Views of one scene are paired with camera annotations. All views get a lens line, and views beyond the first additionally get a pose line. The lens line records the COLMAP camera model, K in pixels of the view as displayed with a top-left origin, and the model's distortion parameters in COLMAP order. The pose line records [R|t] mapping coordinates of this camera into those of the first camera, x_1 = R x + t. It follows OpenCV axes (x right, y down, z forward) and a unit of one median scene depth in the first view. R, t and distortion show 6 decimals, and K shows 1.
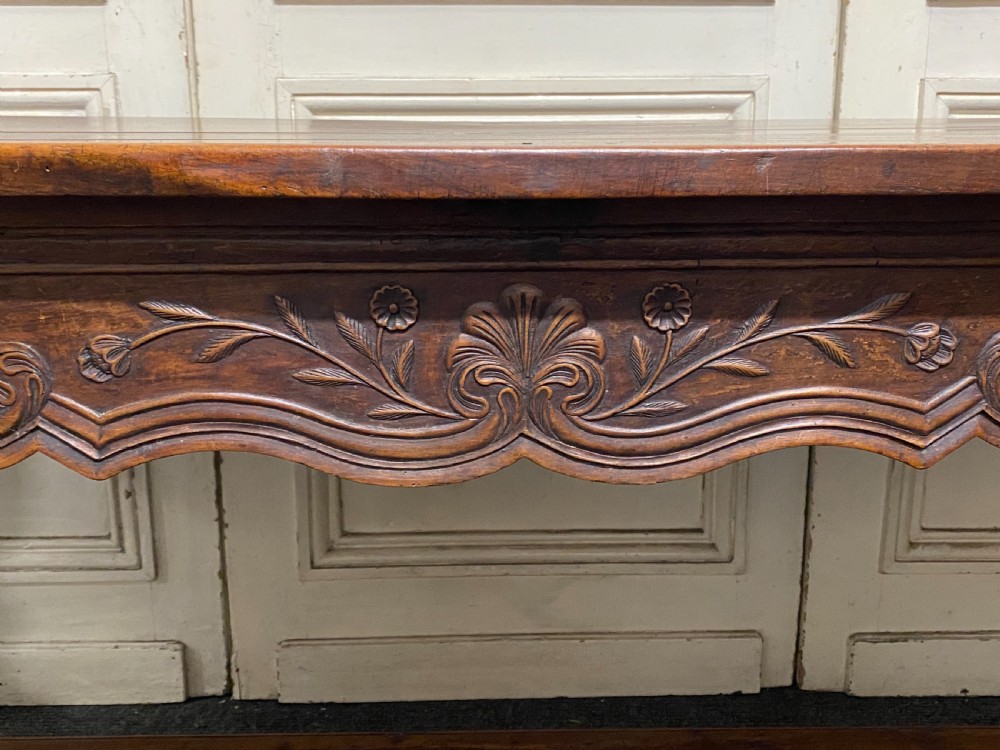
lens RADIAL K [[1035.3, 0, 501.7], [0, 1035.3, 364.4], [0, 0, 1]] dist [0.122387, -0.299277]
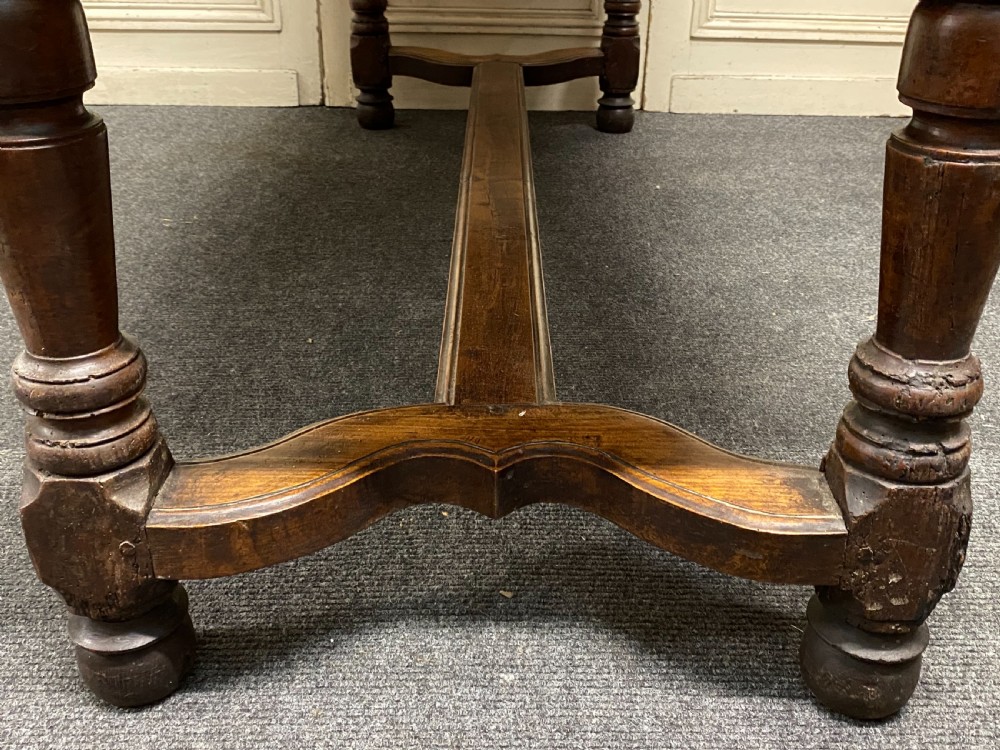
lens RADIAL K [[1026.1, 0, 498.0], [0, 1026.1, 373.0], [0, 0, 1]] dist [0.177790, -0.485298]
pose [[0.999781, 0.020845, 0.002100, 0.046250], [-0.020816, 0.977039, 0.212040, 0.393569], [0.002369, -0.212037, 0.977259, -0.859137]]
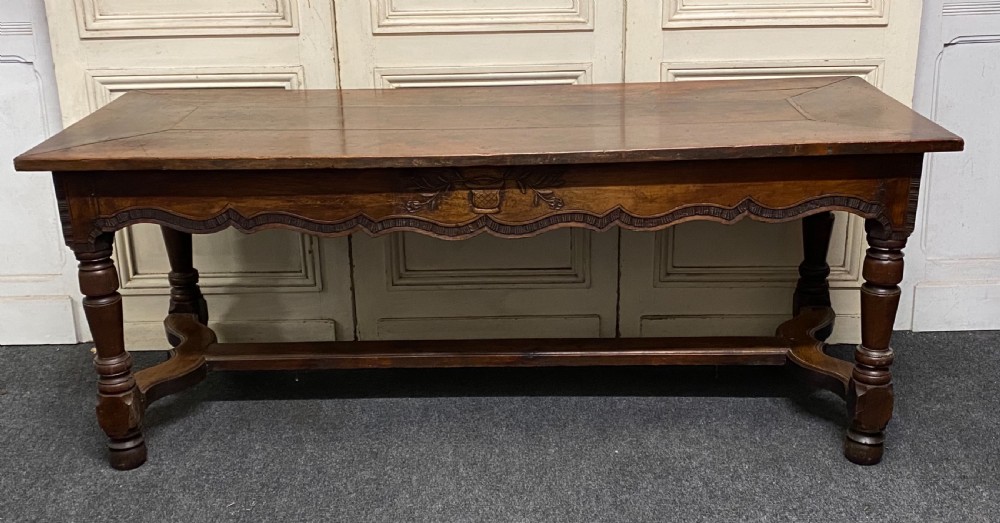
lens RADIAL K [[1076.6, 0, 498.2], [0, 1076.6, 278.5], [0, 0, 1]] dist [0.153335, -0.394153]
pose [[0.998872, -0.003936, -0.047317, 0.149106], [0.008812, 0.994611, 0.103301, -0.052975], [0.046655, -0.103602, 0.993524, -1.250200]]
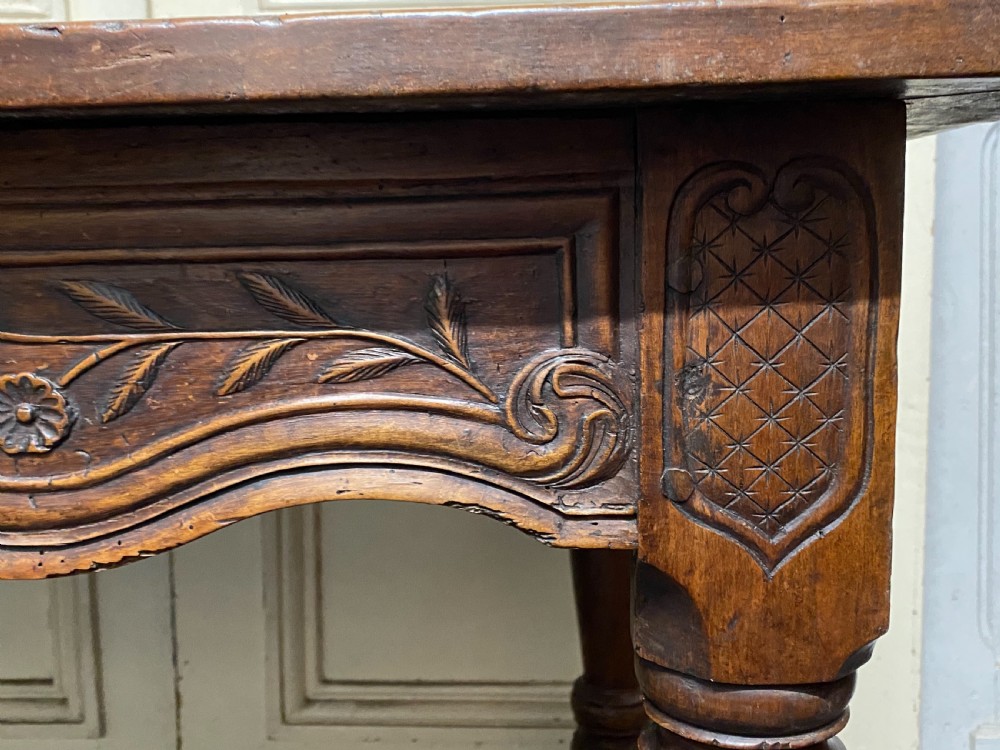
lens RADIAL K [[1040.5, 0, 498.7], [0, 1040.5, 375.4], [0, 0, 1]] dist [0.090686, -0.268510]
pose [[0.998129, -0.009265, -0.060432, 0.592200], [0.002941, 0.994583, -0.103907, 0.010680], [0.061067, 0.103534, 0.992749, 0.204984]]
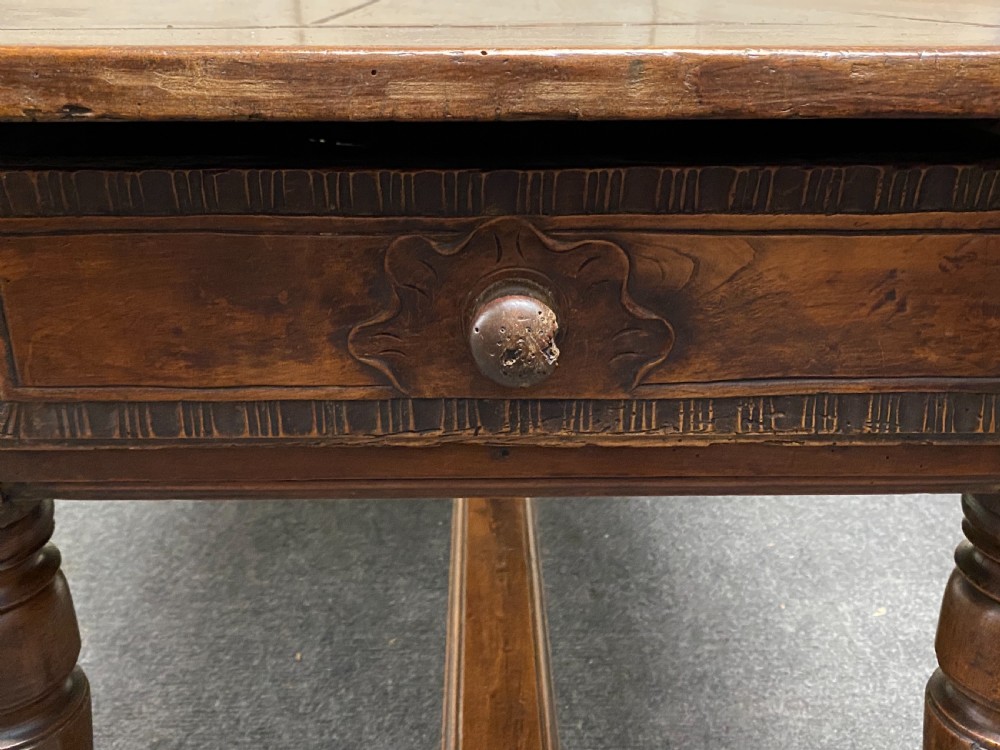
lens RADIAL K [[1040.5, 0, 498.7], [0, 1040.5, 375.4], [0, 0, 1]] dist [0.090686, -0.268510]
pose [[0.999824, 0.010962, 0.015241, 0.031782], [-0.012801, 0.991905, 0.126332, 0.204651], [-0.013733, -0.126505, 0.991871, -0.799654]]
